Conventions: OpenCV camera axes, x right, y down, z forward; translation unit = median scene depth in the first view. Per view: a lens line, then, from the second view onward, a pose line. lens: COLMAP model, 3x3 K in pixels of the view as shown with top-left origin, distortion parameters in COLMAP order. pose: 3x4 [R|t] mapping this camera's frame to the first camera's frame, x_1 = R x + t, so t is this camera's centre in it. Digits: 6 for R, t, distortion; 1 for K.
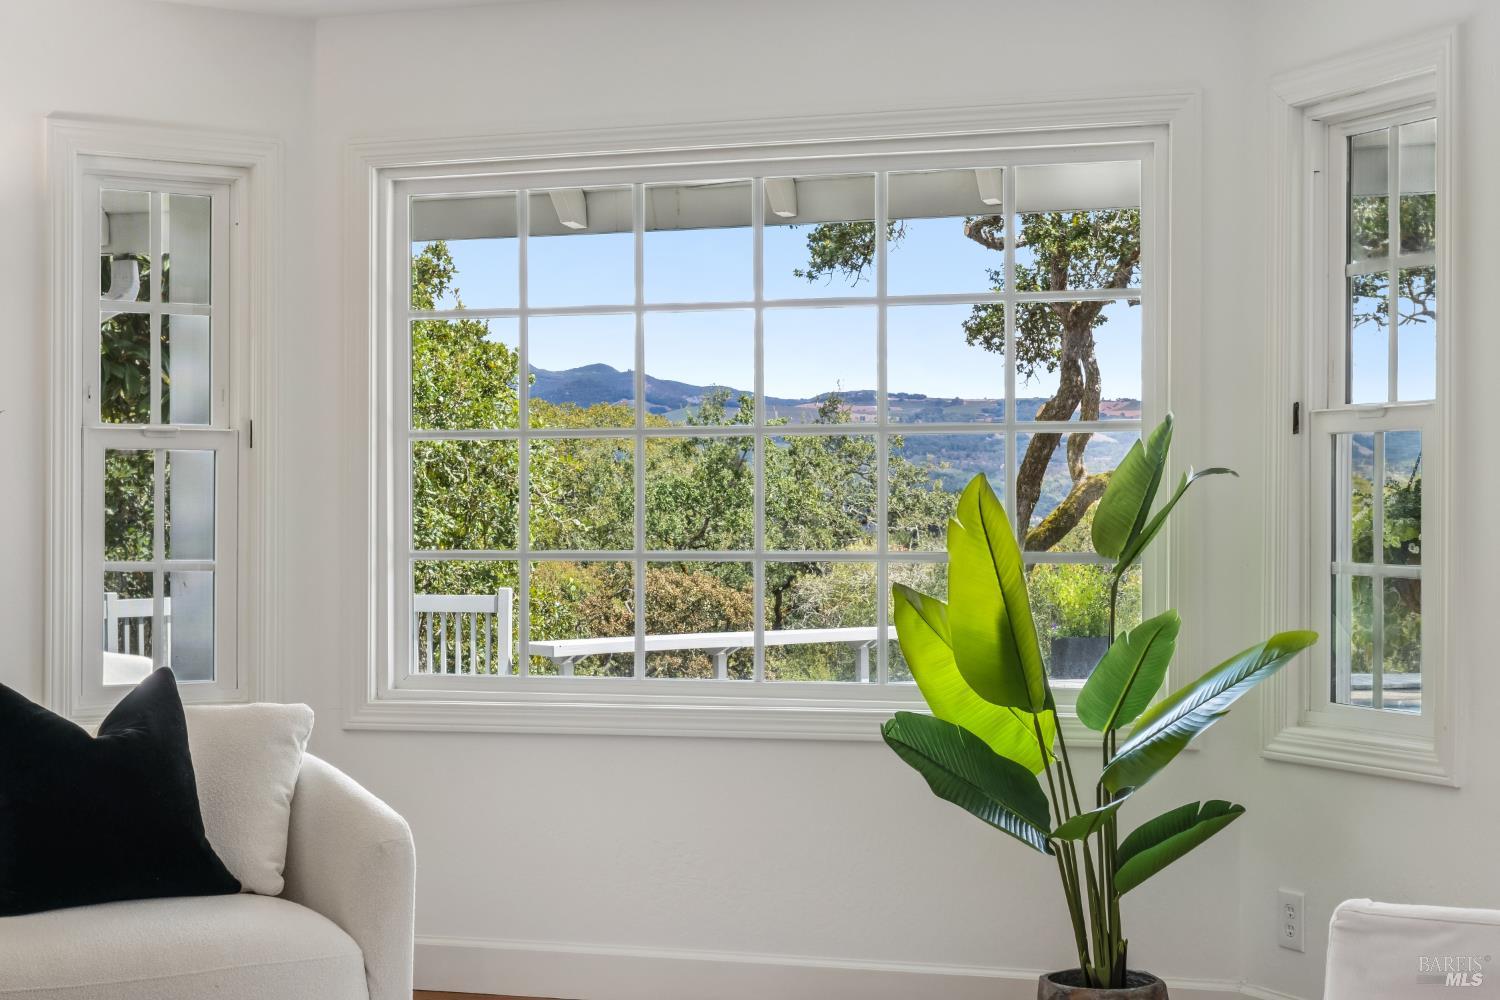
lens RADIAL K [[2201.0, 0, 751.0], [0, 2201.0, 496.8], [0, 0, 1]] dist [0.073062, 0.000000]
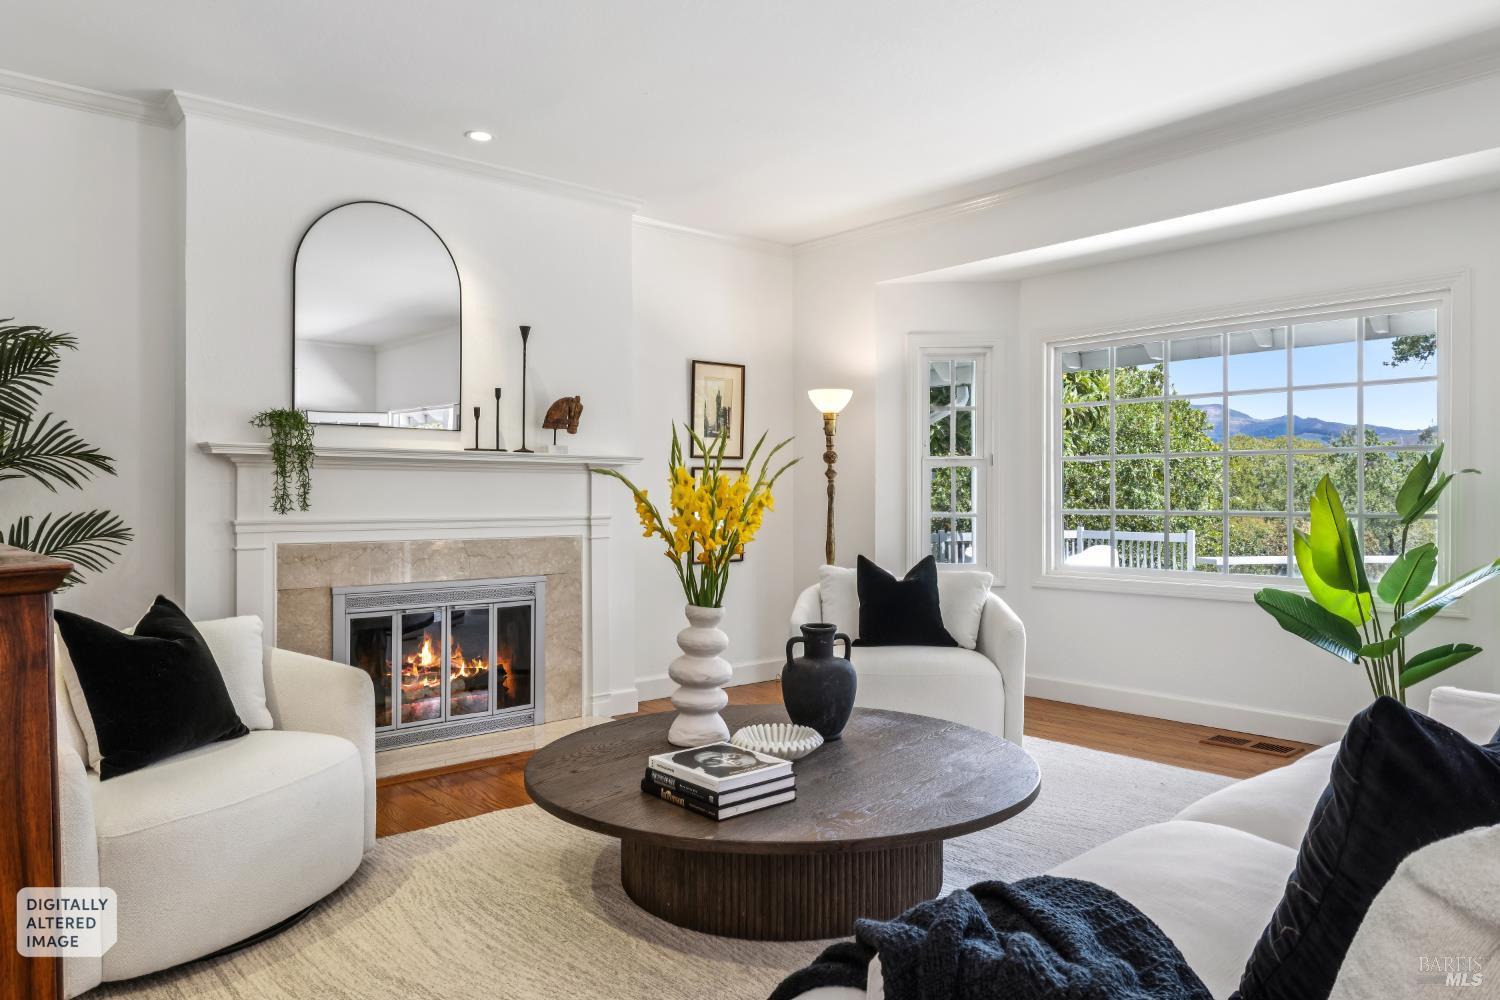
lens RADIAL K [[1009.4, 0, 748.3], [0, 1009.4, 496.1], [0, 0, 1]] dist [0.008234, -0.002183]
pose [[0.848903, 0.001946, -0.528544, 0.142831], [0.003530, 0.999950, 0.009351, -0.000496], [0.528536, -0.009804, 0.848854, -0.065962]]
